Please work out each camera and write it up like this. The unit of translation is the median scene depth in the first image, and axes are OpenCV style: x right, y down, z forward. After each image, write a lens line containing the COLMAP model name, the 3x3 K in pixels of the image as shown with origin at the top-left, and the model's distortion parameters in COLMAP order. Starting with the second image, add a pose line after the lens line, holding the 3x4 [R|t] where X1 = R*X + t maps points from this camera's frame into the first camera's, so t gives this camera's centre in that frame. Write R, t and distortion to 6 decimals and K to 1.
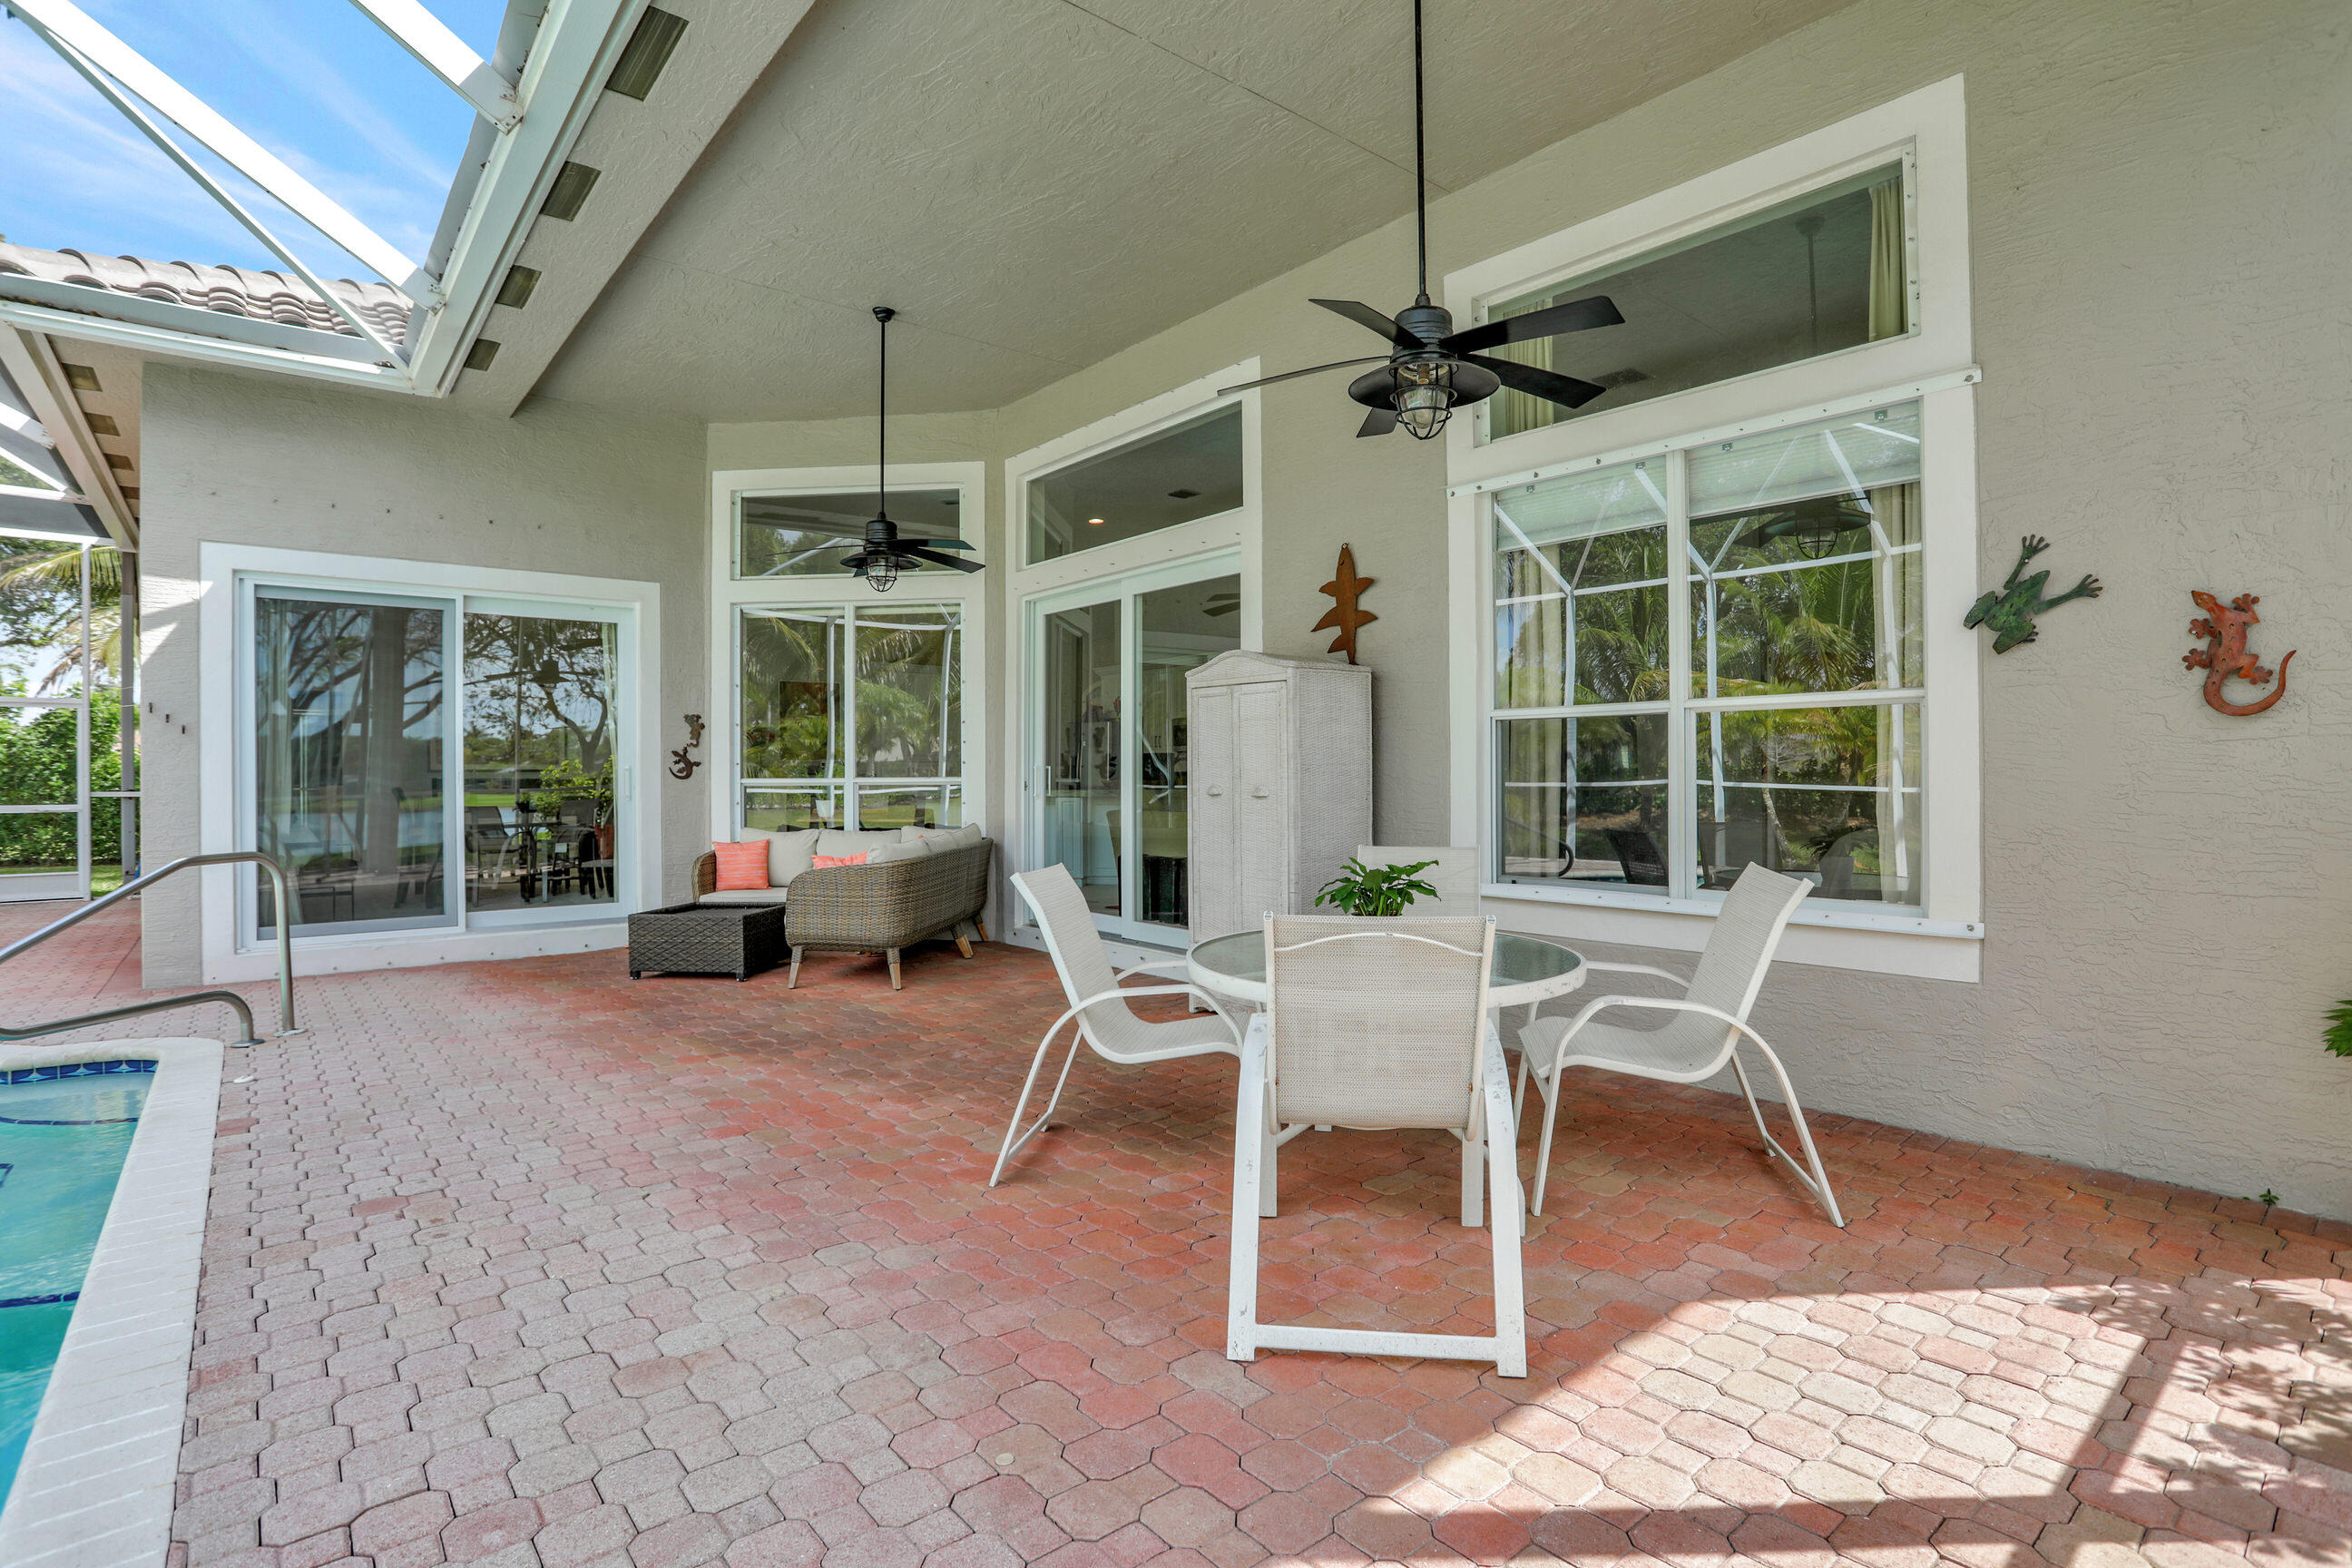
lens RADIAL K [[1156.3, 0, 1169.8], [0, 1156.3, 772.6], [0, 0, 1]] dist [-0.036870, 0.011419]
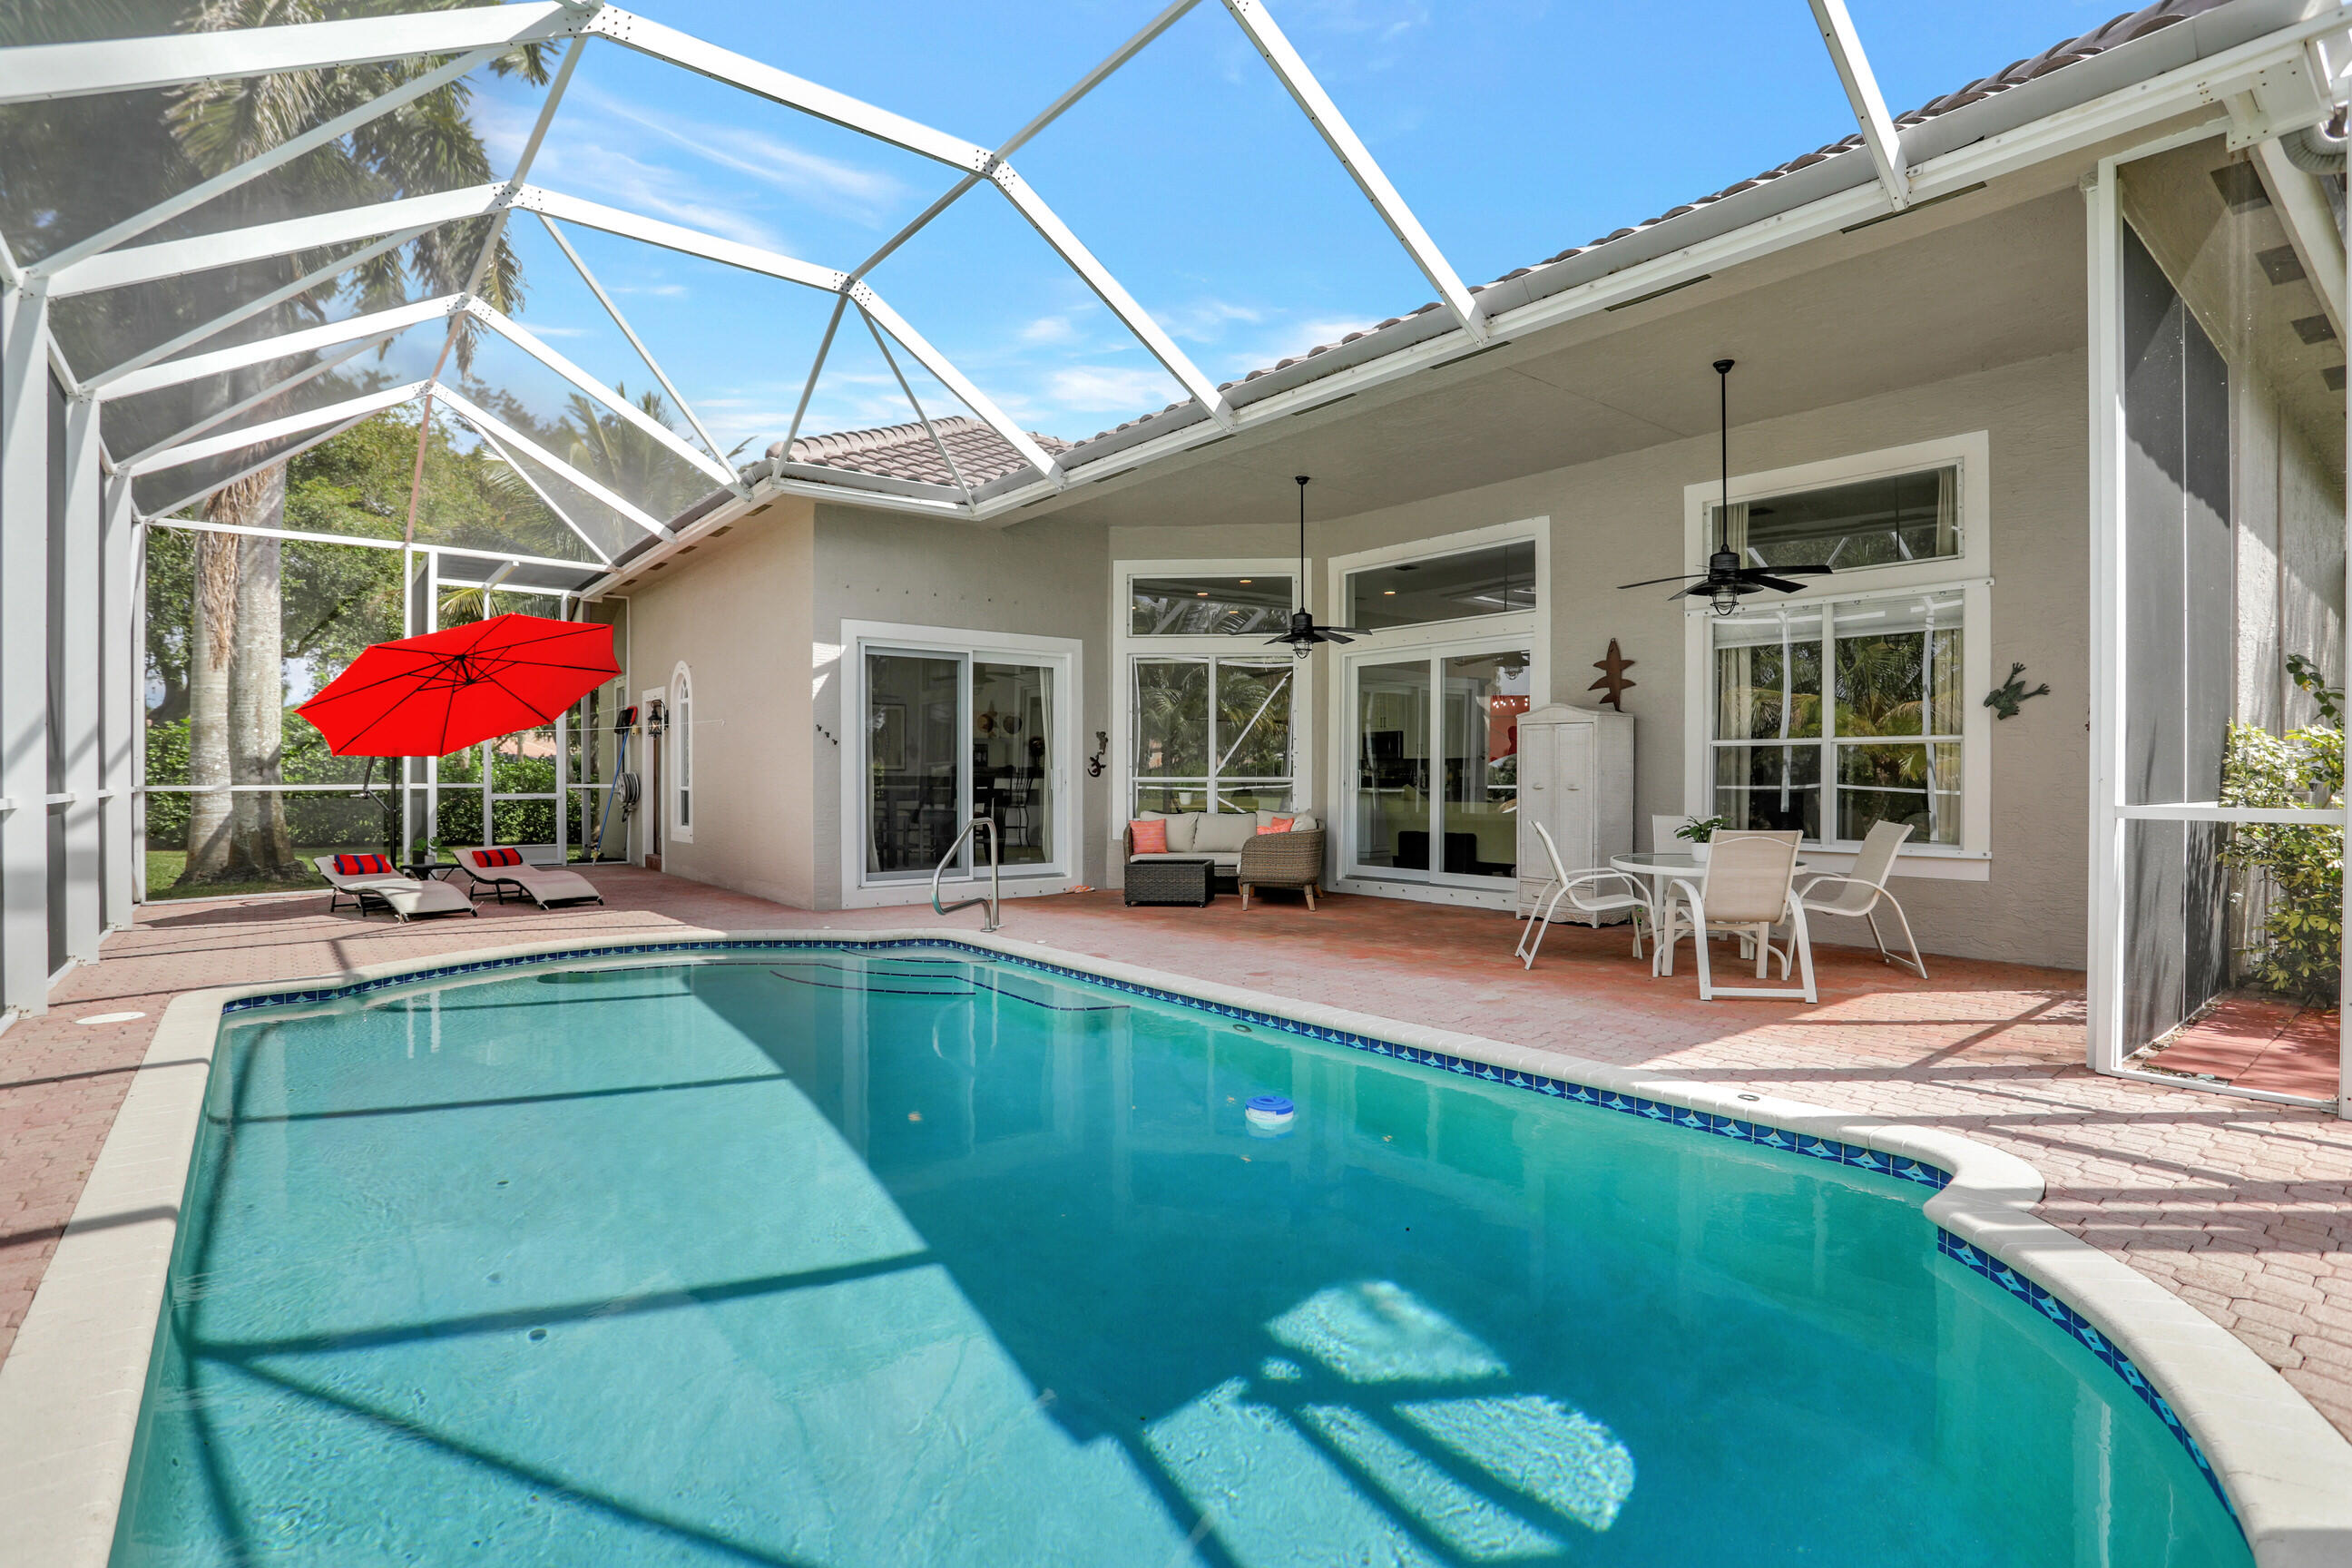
lens RADIAL K [[1156.3, 0, 1185.7], [0, 1156.3, 785.2], [0, 0, 1]] dist [-0.036870, 0.011419]
pose [[0.999972, 0.007169, -0.002303, -0.450324], [-0.007143, 0.999913, 0.011094, -0.000745], [0.002382, -0.011077, 0.999936, -0.648412]]
